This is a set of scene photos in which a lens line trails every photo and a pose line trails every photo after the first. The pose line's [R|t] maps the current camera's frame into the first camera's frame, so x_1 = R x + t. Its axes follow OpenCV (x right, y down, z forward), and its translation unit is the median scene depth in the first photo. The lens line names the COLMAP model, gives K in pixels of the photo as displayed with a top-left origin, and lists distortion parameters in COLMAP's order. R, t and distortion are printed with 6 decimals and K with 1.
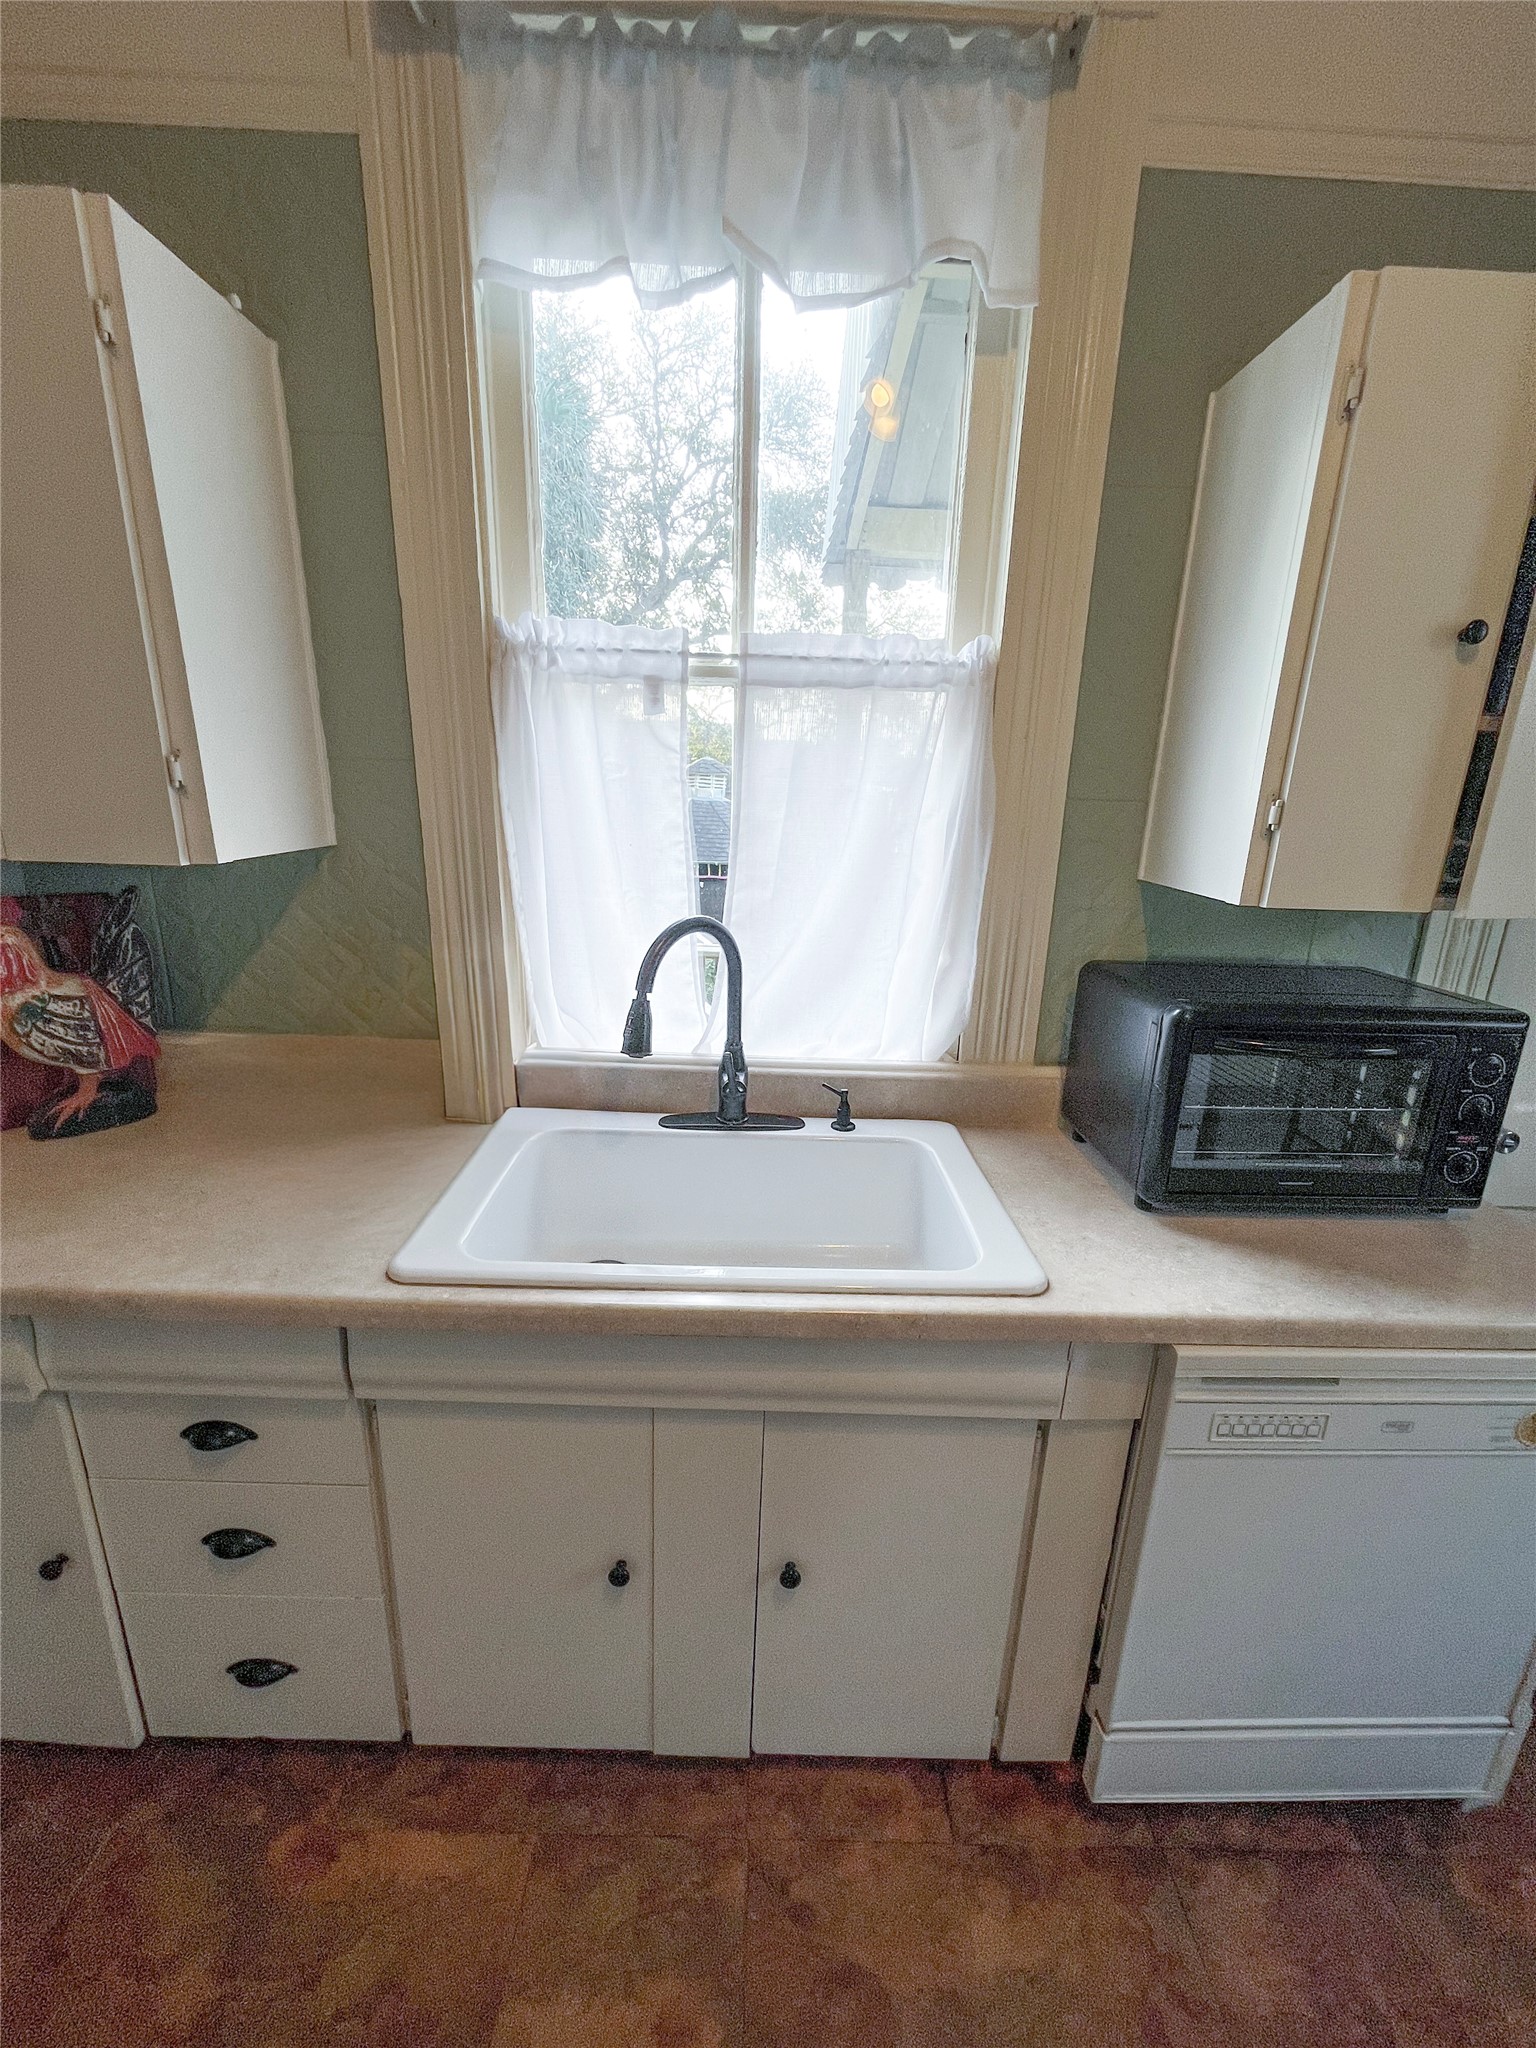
lens RADIAL K [[825.1, 0, 771.2], [0, 825.1, 1019.2], [0, 0, 1]] dist [-0.005249, 0.000840]
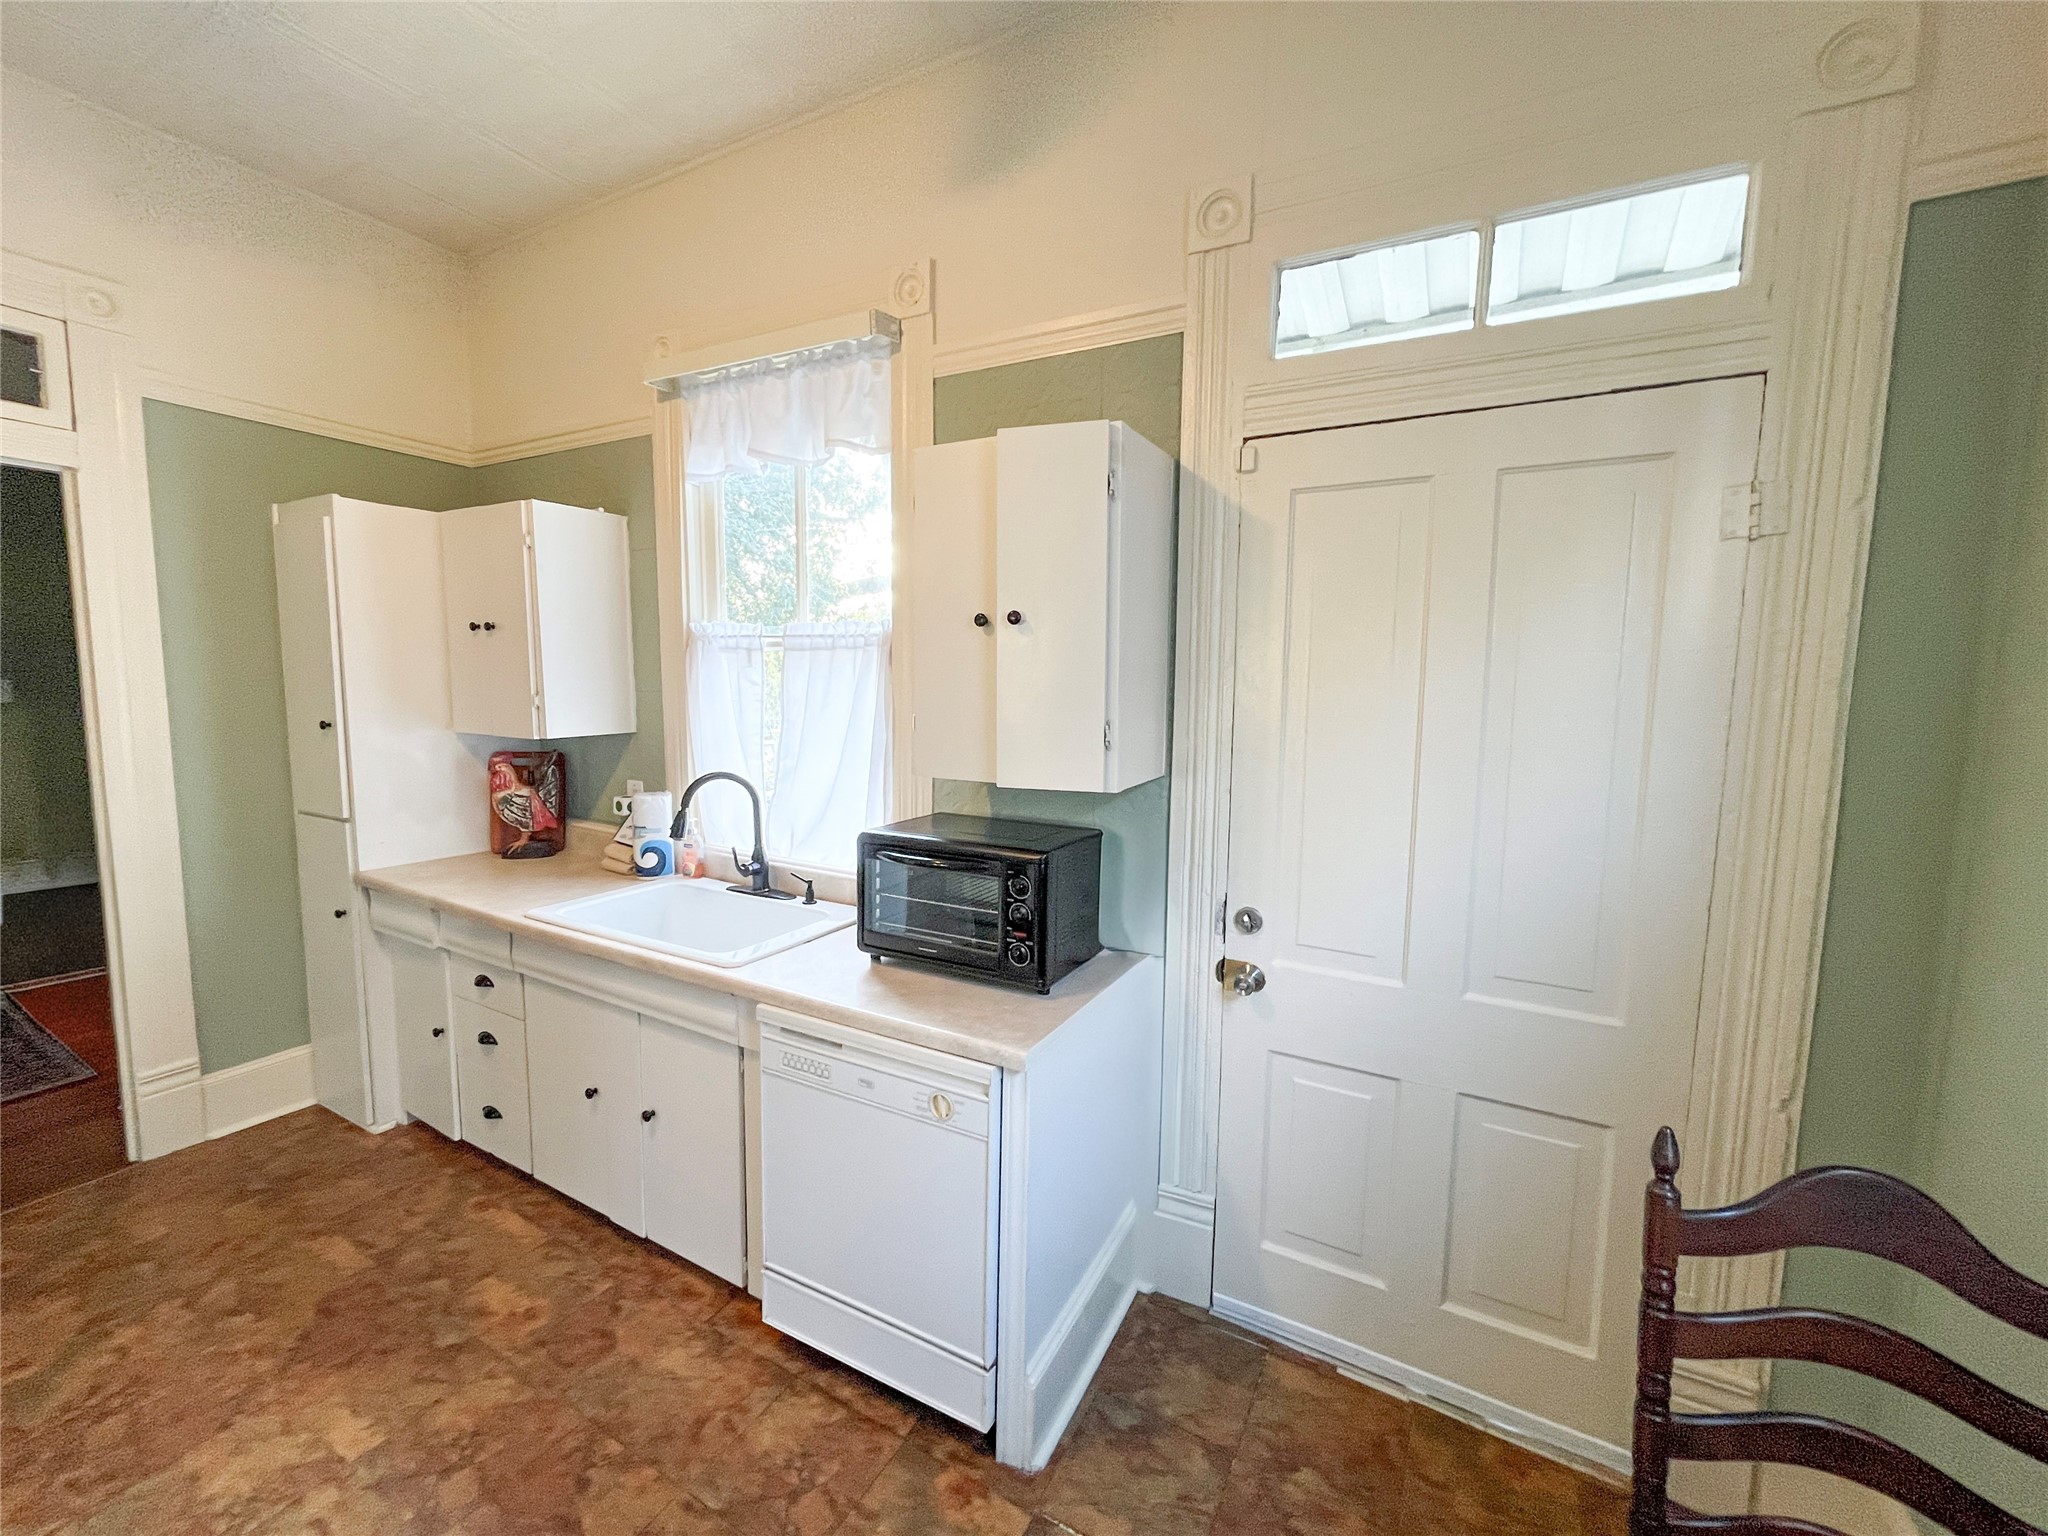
lens RADIAL K [[825.1, 0, 1016.5], [0, 825.1, 767.1], [0, 0, 1]] dist [-0.005249, 0.000840]
pose [[0.872021, 0.035113, -0.488208, 1.468875], [-0.120509, 0.982123, -0.144612, 0.061088], [0.474402, 0.184938, 0.860663, -0.324311]]
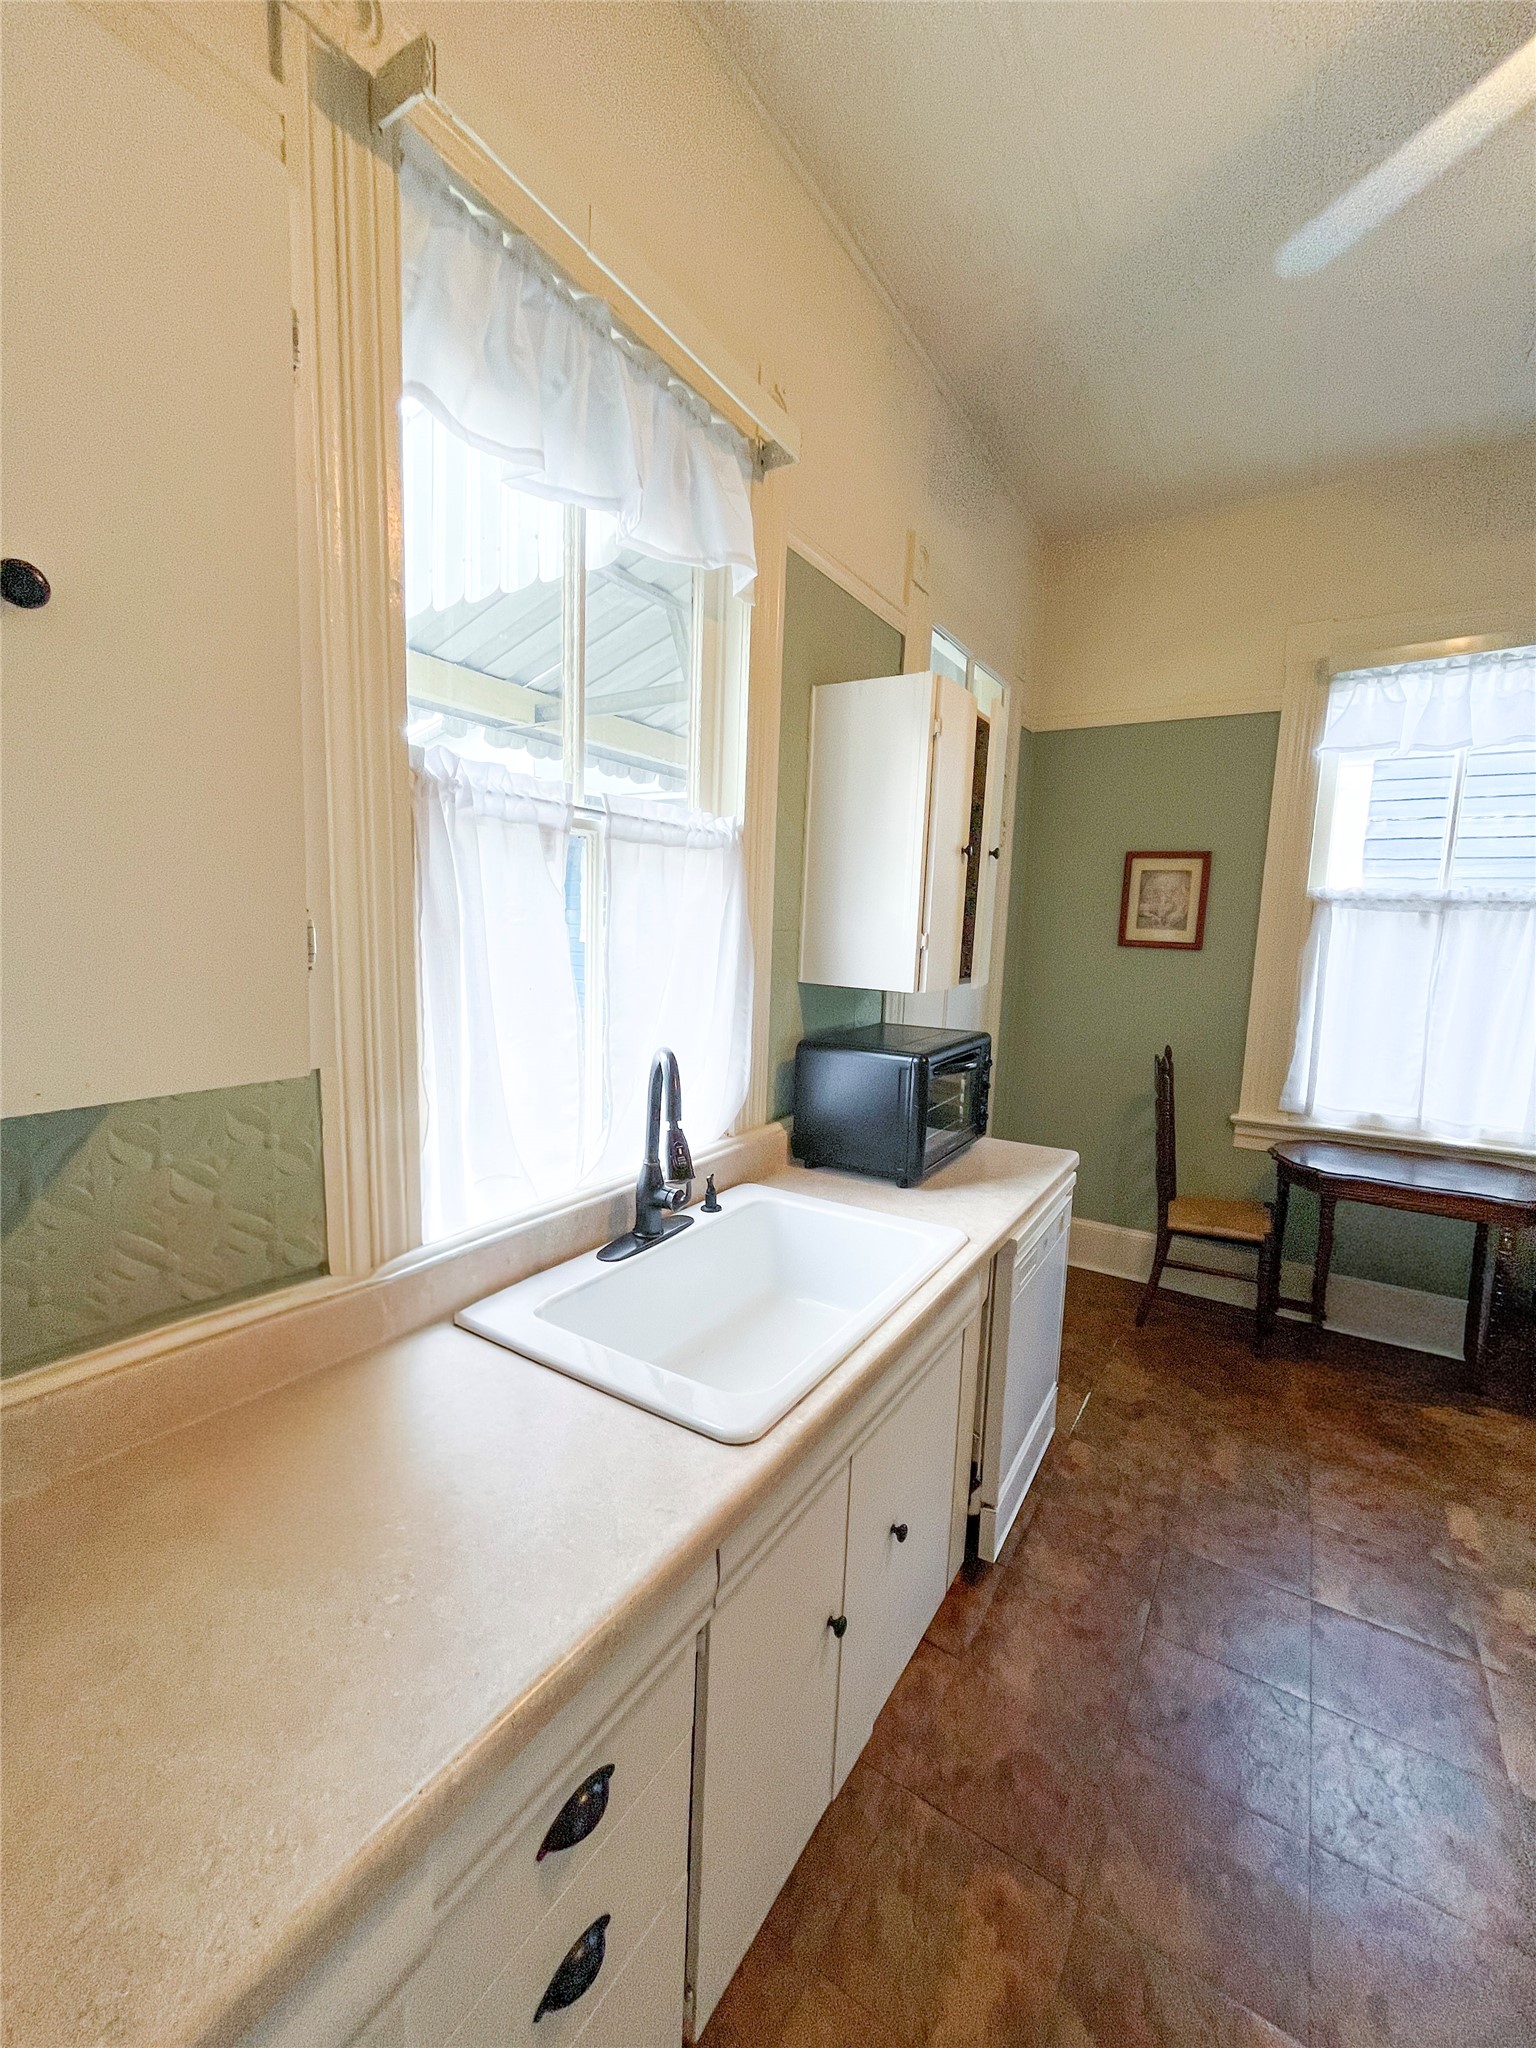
lens RADIAL K [[825.1, 0, 774.6], [0, 825.1, 1020.2], [0, 0, 1]] dist [-0.005249, 0.000840]
pose [[0.545840, -0.118152, 0.829517, -0.947775], [0.207523, 0.978226, 0.002778, -0.137257], [-0.811784, 0.170627, 0.558474, 0.269732]]
